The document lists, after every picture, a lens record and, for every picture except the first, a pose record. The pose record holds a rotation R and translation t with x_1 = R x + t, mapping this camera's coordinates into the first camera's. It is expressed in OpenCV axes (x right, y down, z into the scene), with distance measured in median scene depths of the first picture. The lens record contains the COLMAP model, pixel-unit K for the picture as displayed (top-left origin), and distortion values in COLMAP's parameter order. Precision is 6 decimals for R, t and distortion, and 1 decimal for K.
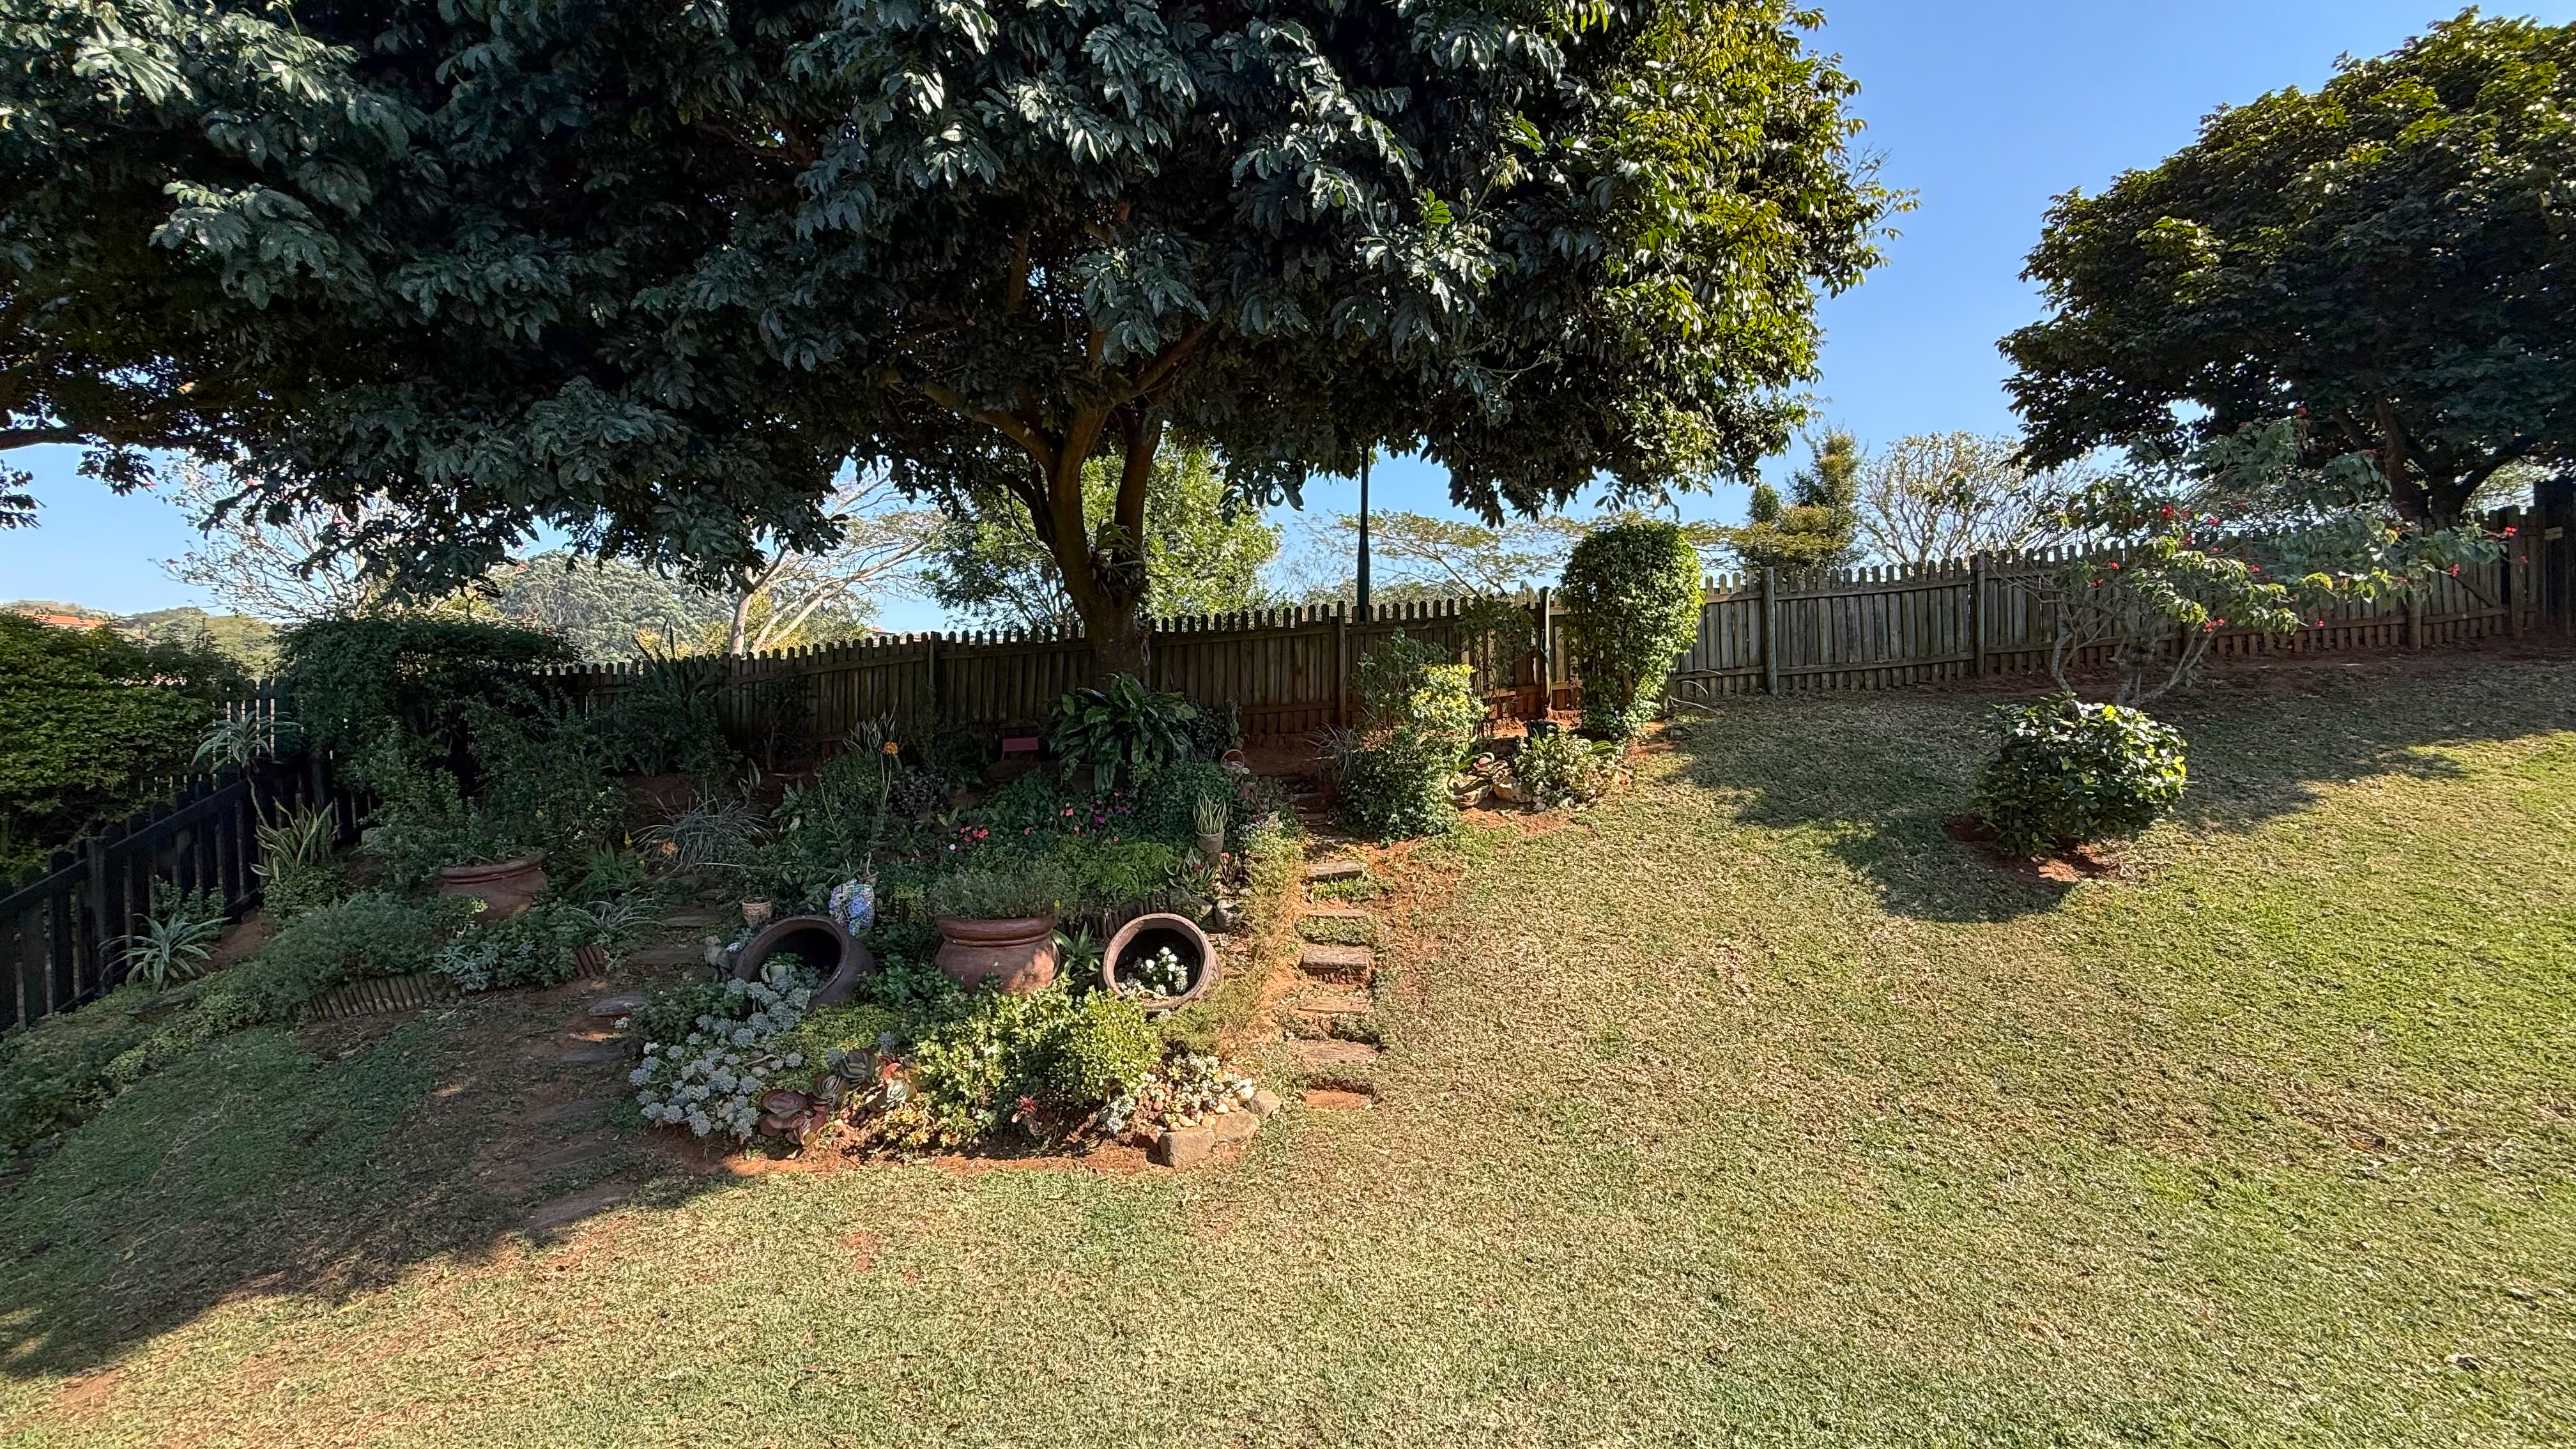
lens RADIAL K [[1051.7, 0, 1282.2], [0, 1051.7, 729.1], [0, 0, 1]] dist [0.000264, 0.000500]
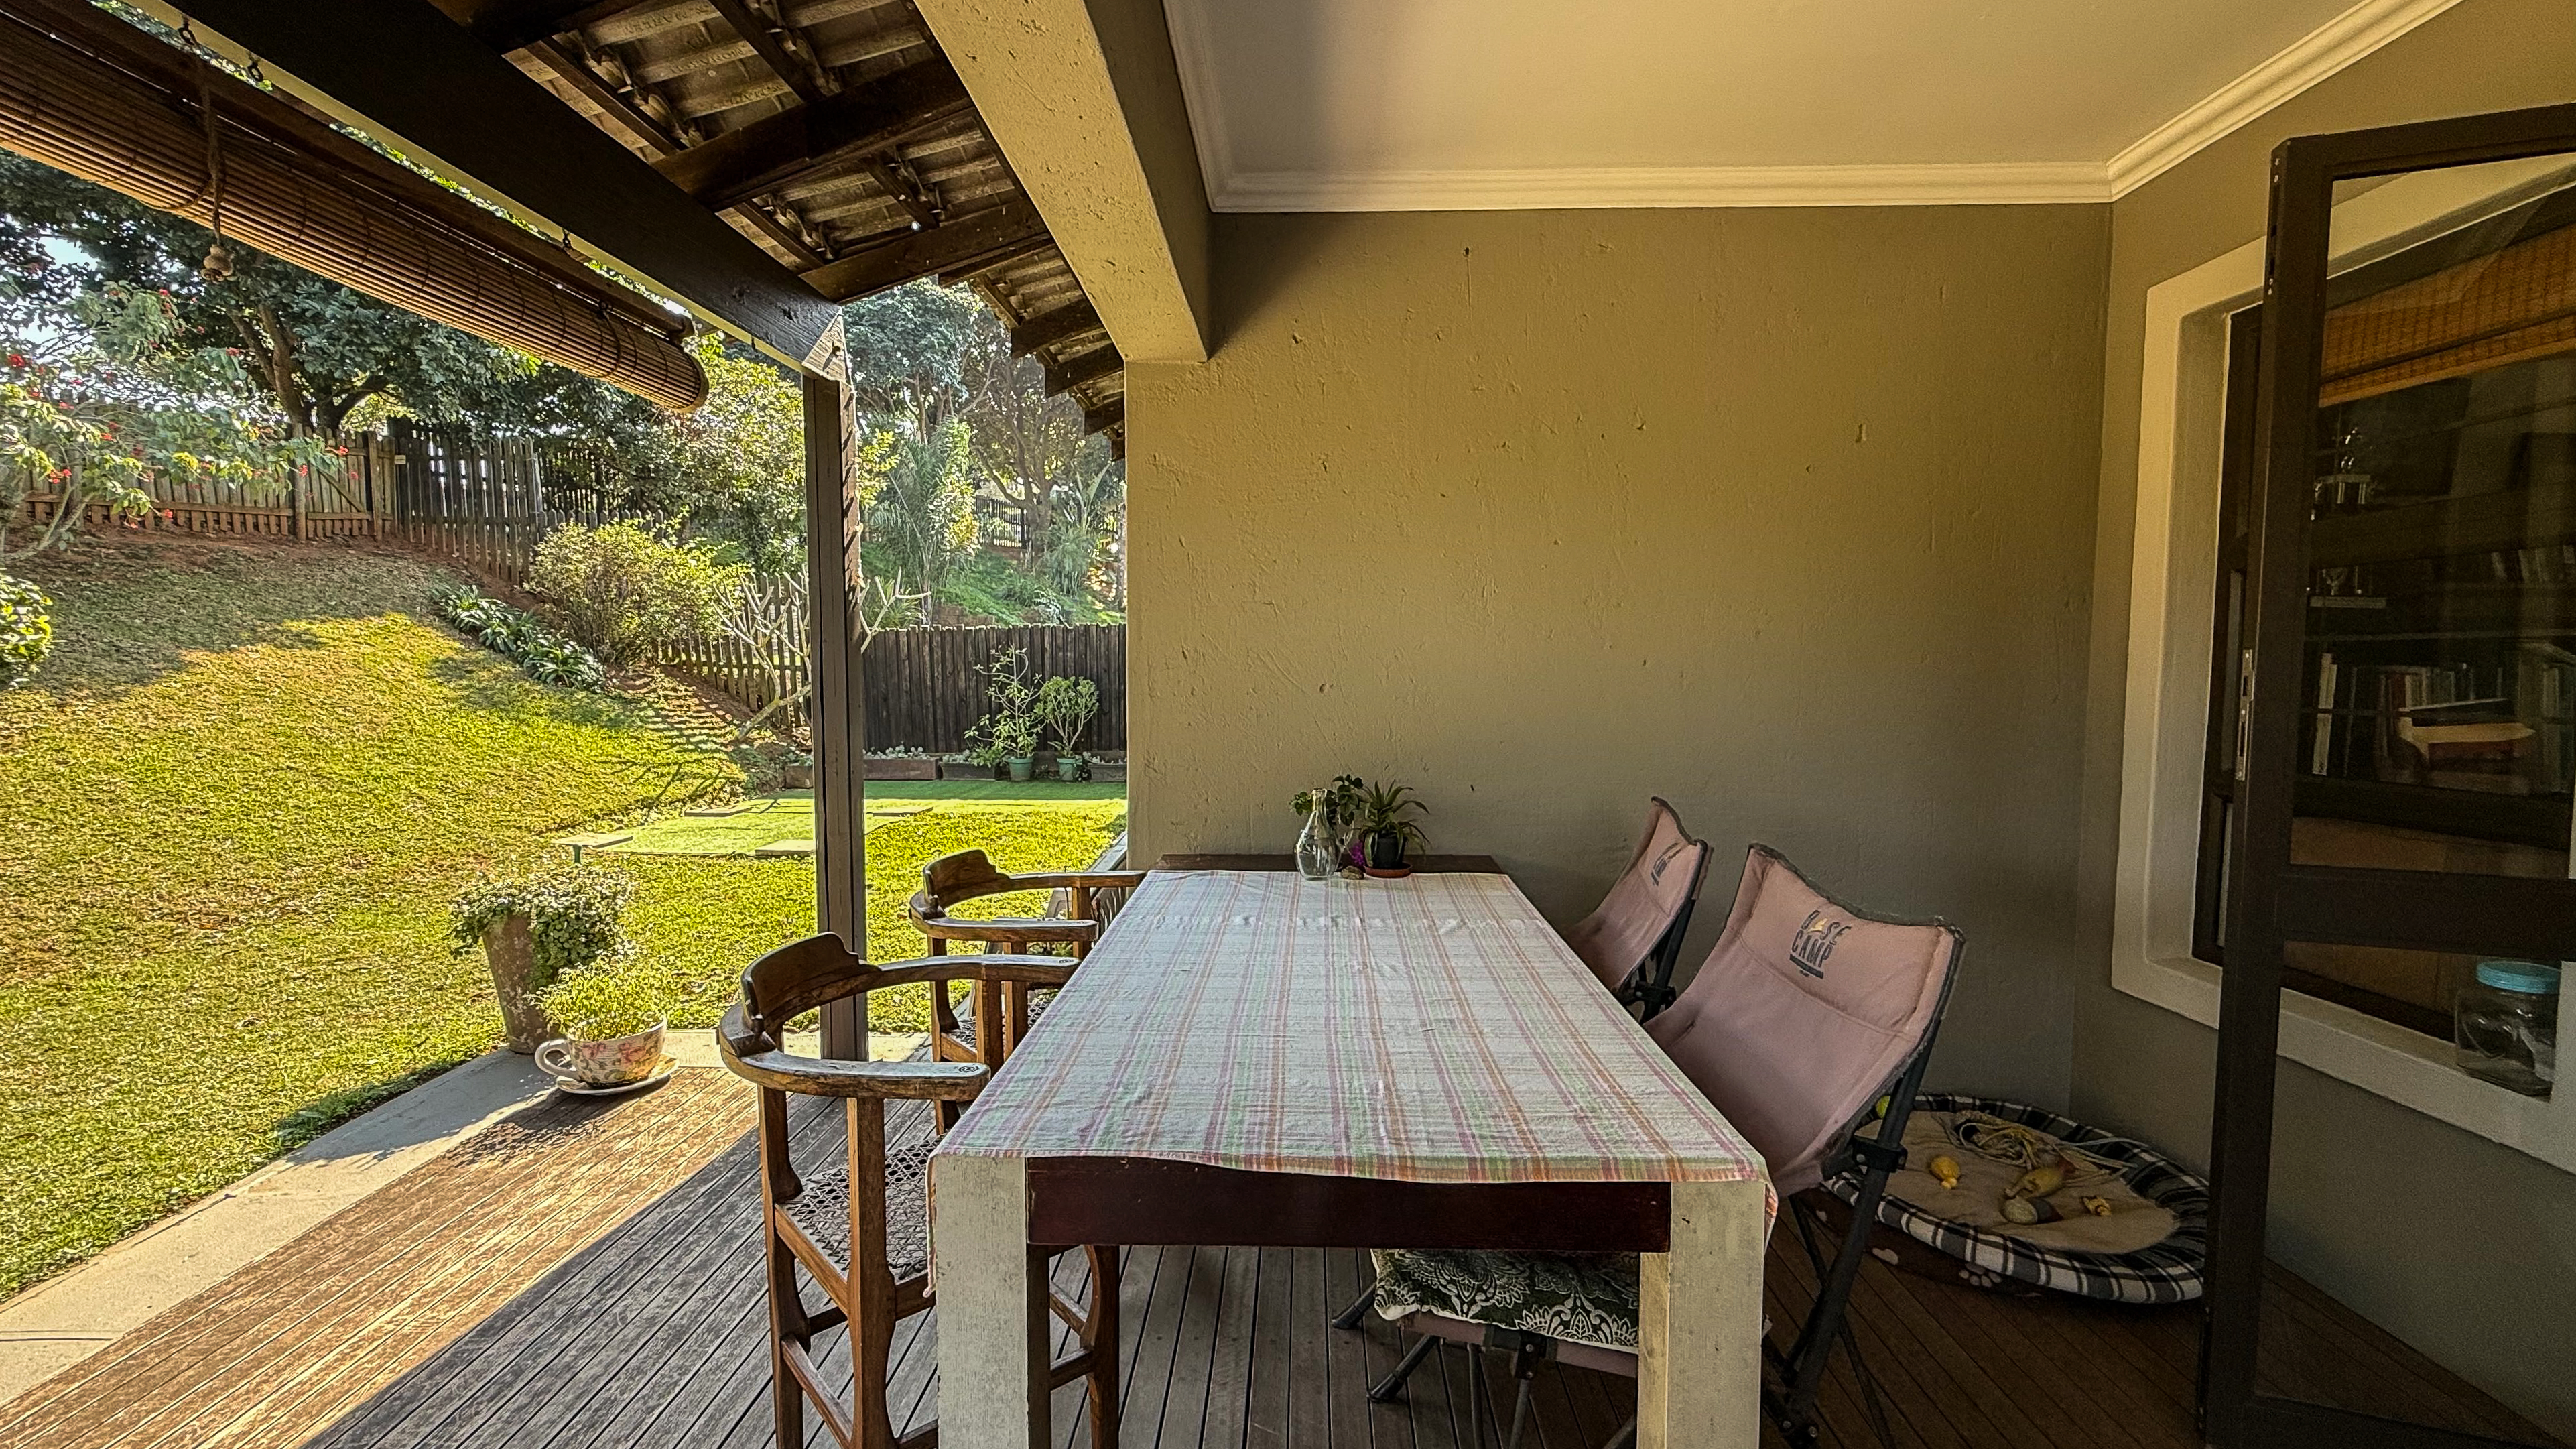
lens RADIAL K [[1051.7, 0, 1243.0], [0, 1051.7, 718.5], [0, 0, 1]] dist [0.000264, 0.000500]
pose [[0.042379, -0.066888, 0.996860, -0.088871], [-0.027153, 0.997311, 0.068072, 0.024810], [-0.998733, -0.029952, 0.040448, -0.164772]]
